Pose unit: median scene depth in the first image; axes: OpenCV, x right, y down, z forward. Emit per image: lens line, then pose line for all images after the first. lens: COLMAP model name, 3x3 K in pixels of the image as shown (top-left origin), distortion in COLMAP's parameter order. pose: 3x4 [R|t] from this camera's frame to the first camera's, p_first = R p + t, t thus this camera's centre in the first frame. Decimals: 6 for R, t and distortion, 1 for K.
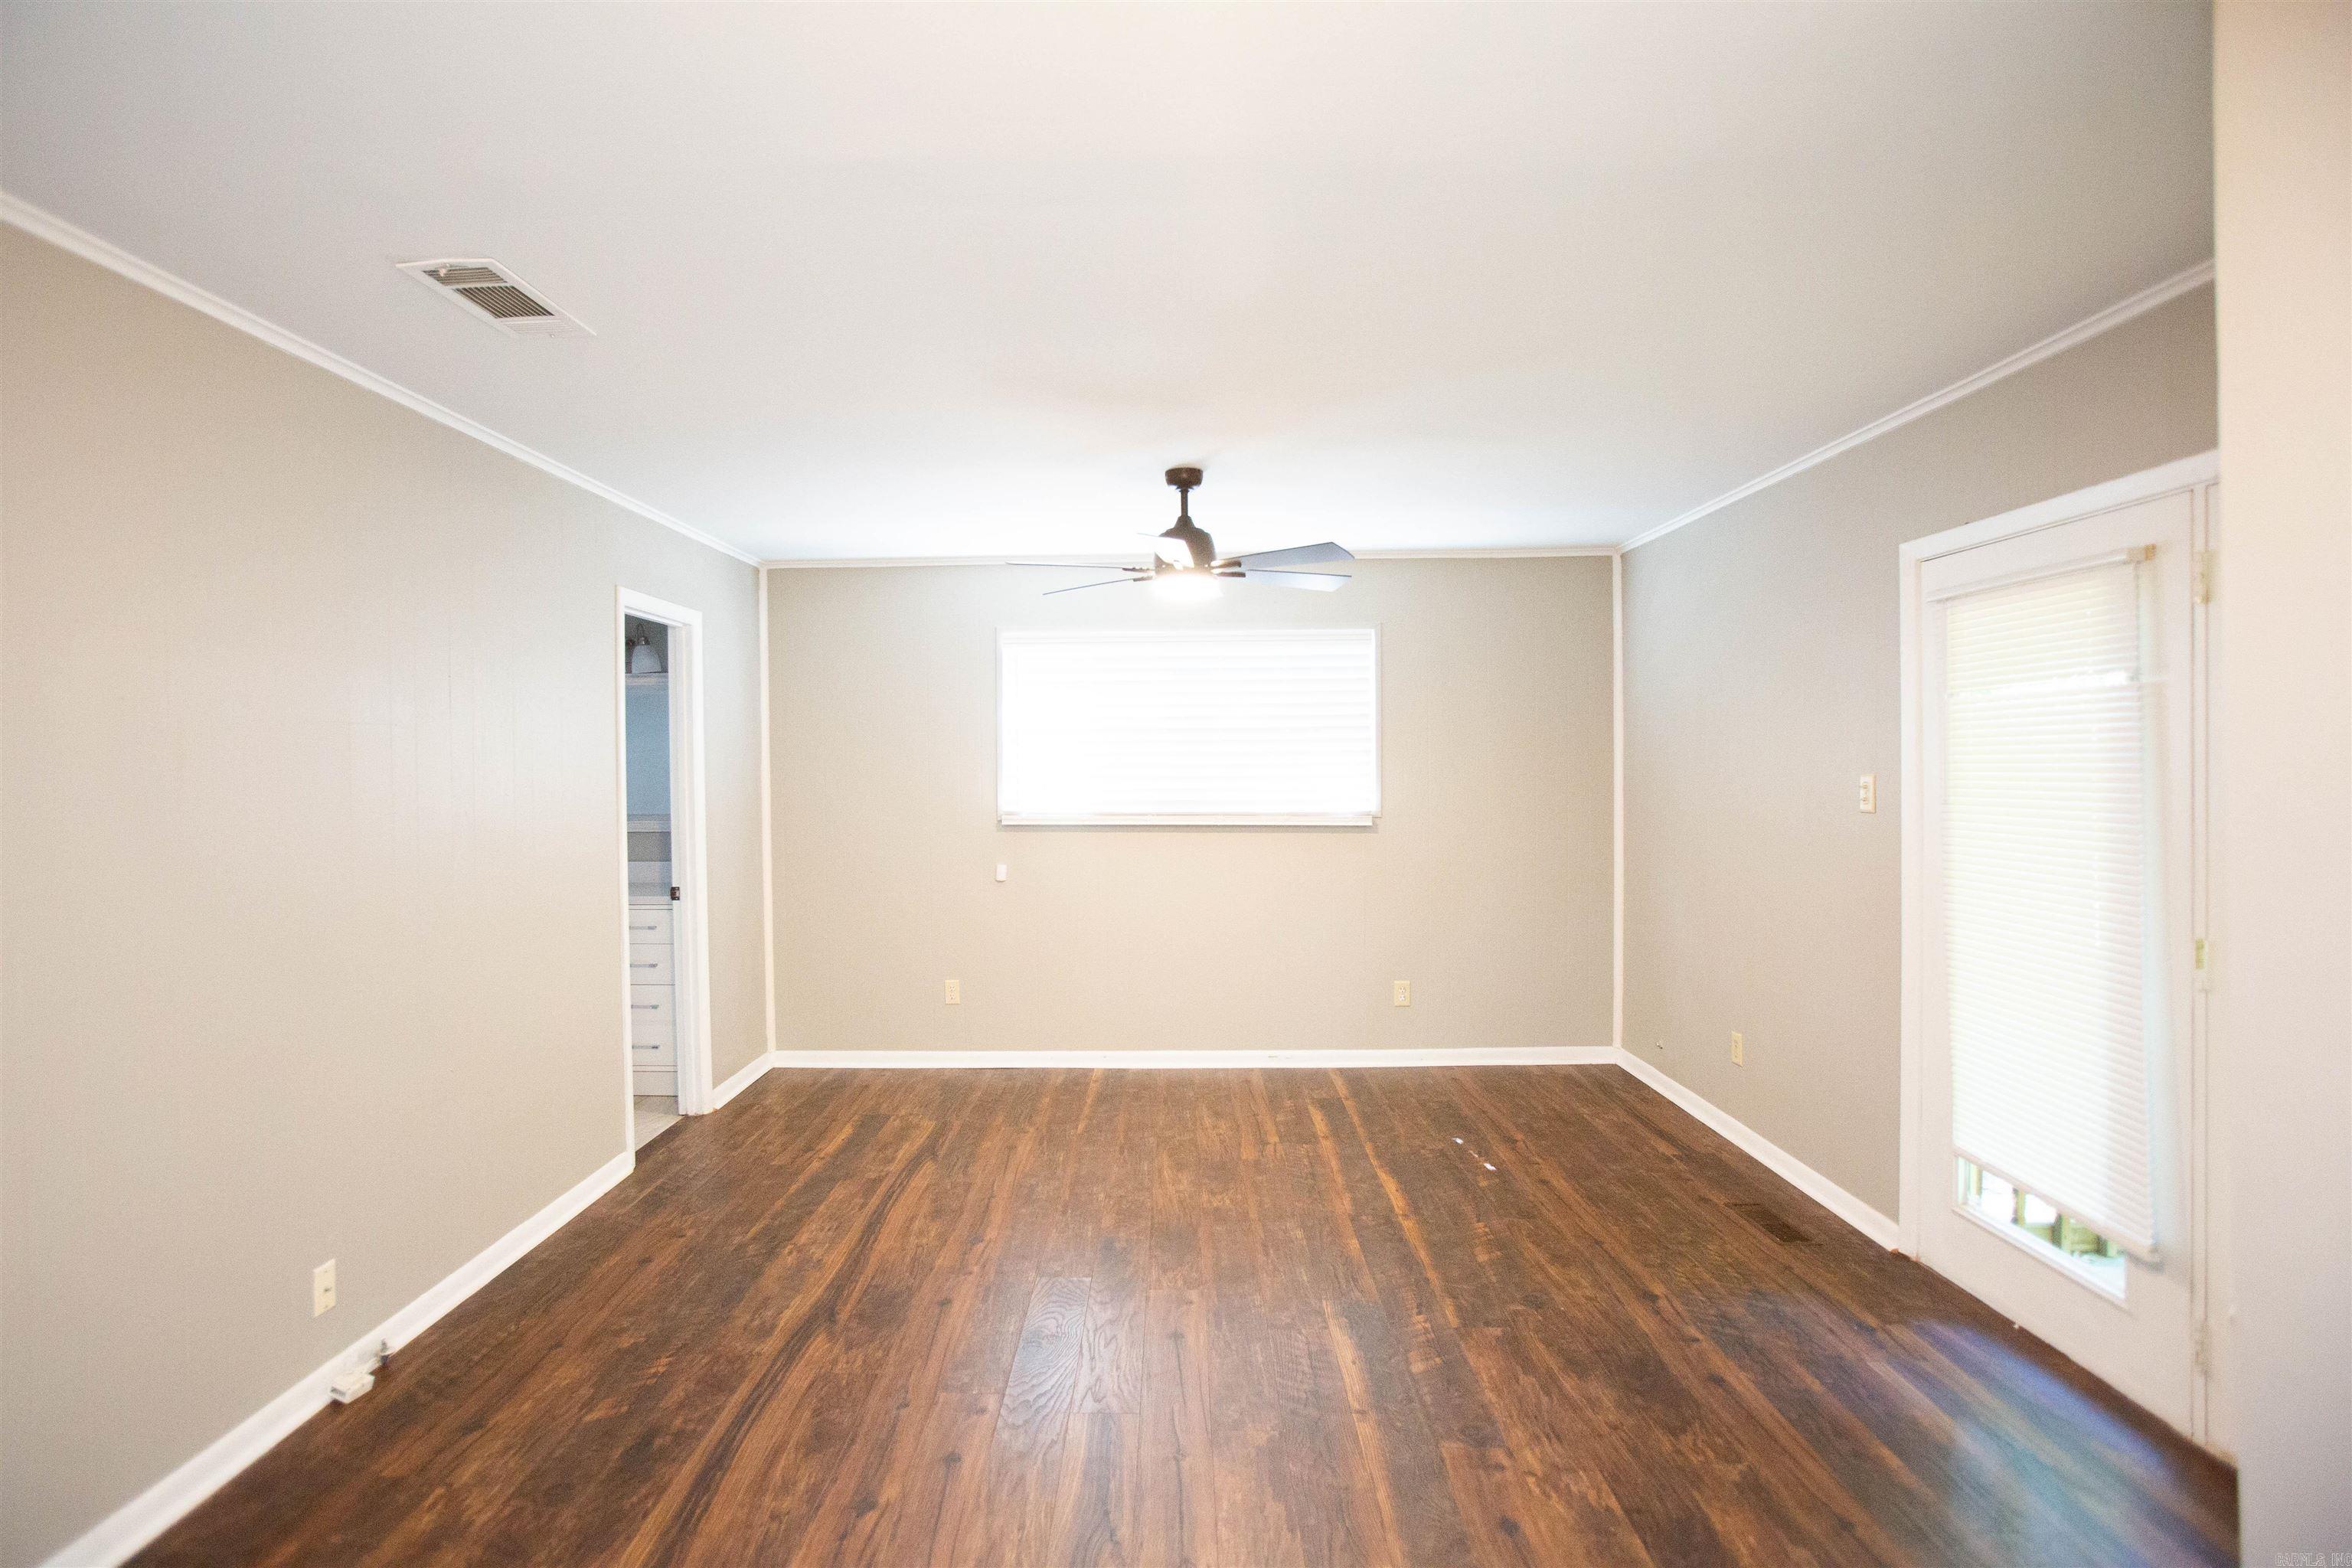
lens RADIAL K [[1172.7, 0, 1127.0], [0, 1172.7, 770.8], [0, 0, 1]] dist [-0.068271, 0.033494]
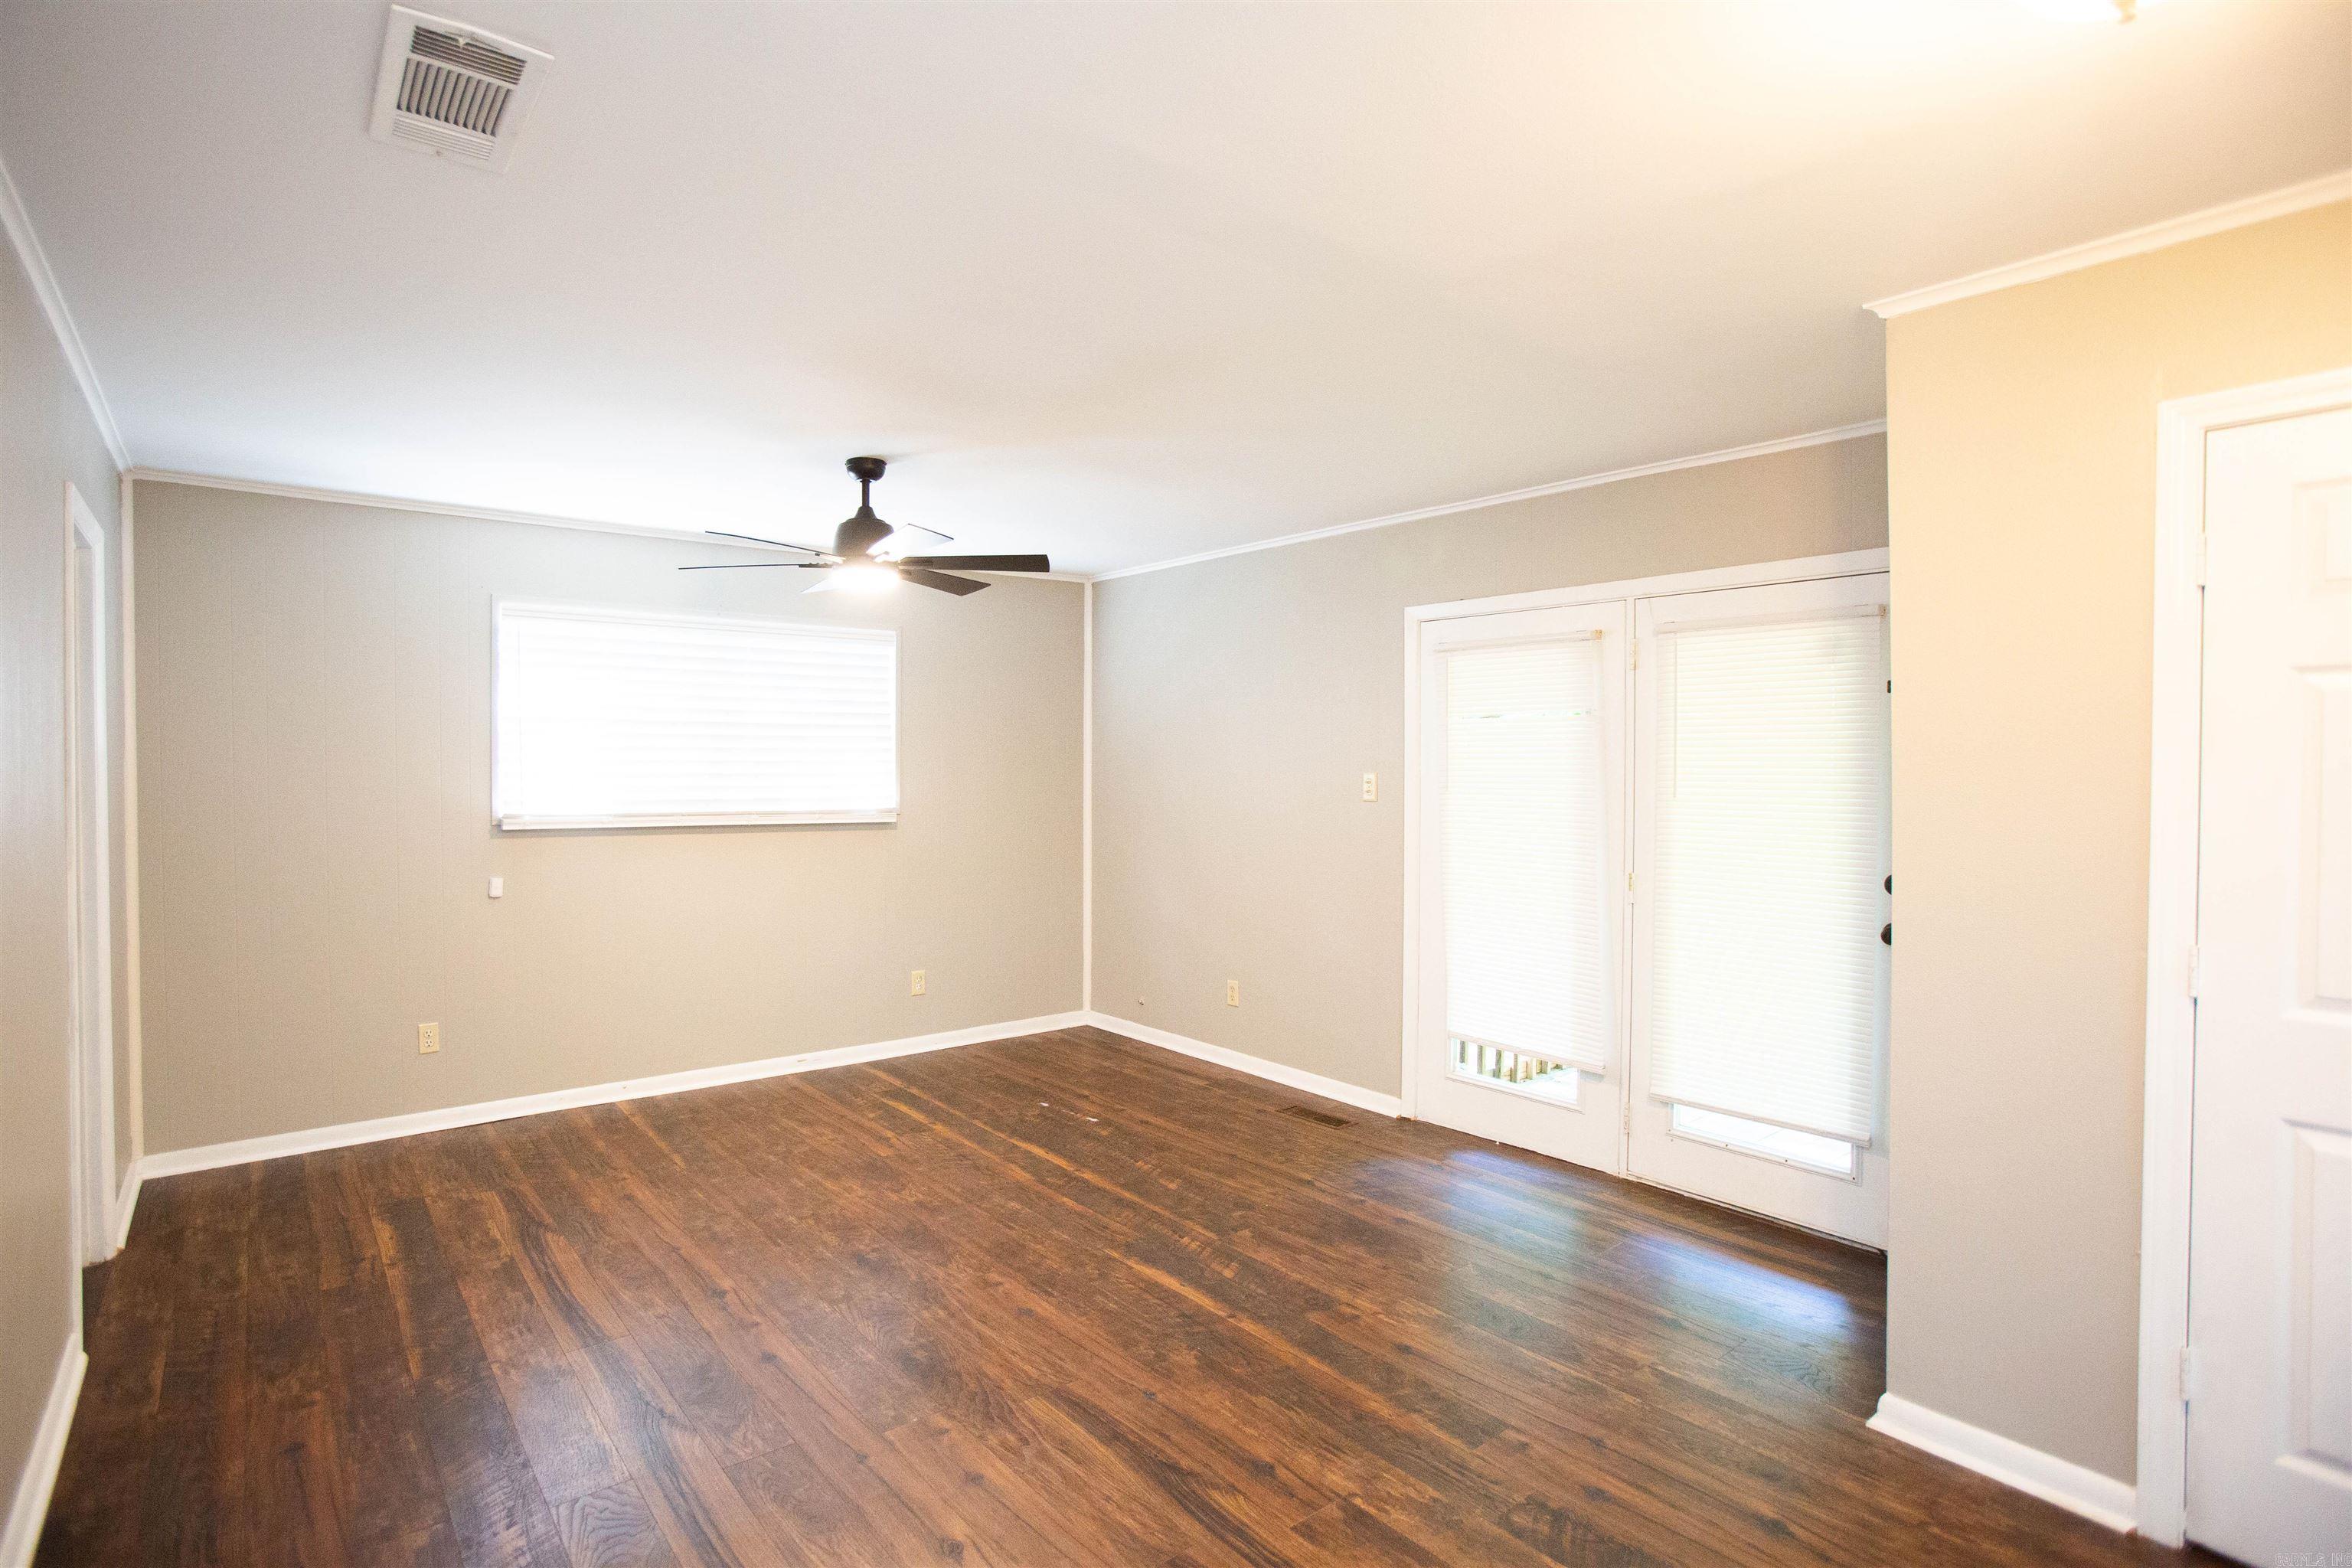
lens RADIAL K [[1172.7, 0, 1141.9], [0, 1172.7, 764.8], [0, 0, 1]] dist [-0.068271, 0.033494]
pose [[0.761262, 0.009207, 0.648379, -0.459371], [-0.005221, 0.999954, -0.008070, 0.006012], [-0.648423, 0.002758, 0.761275, 0.119104]]
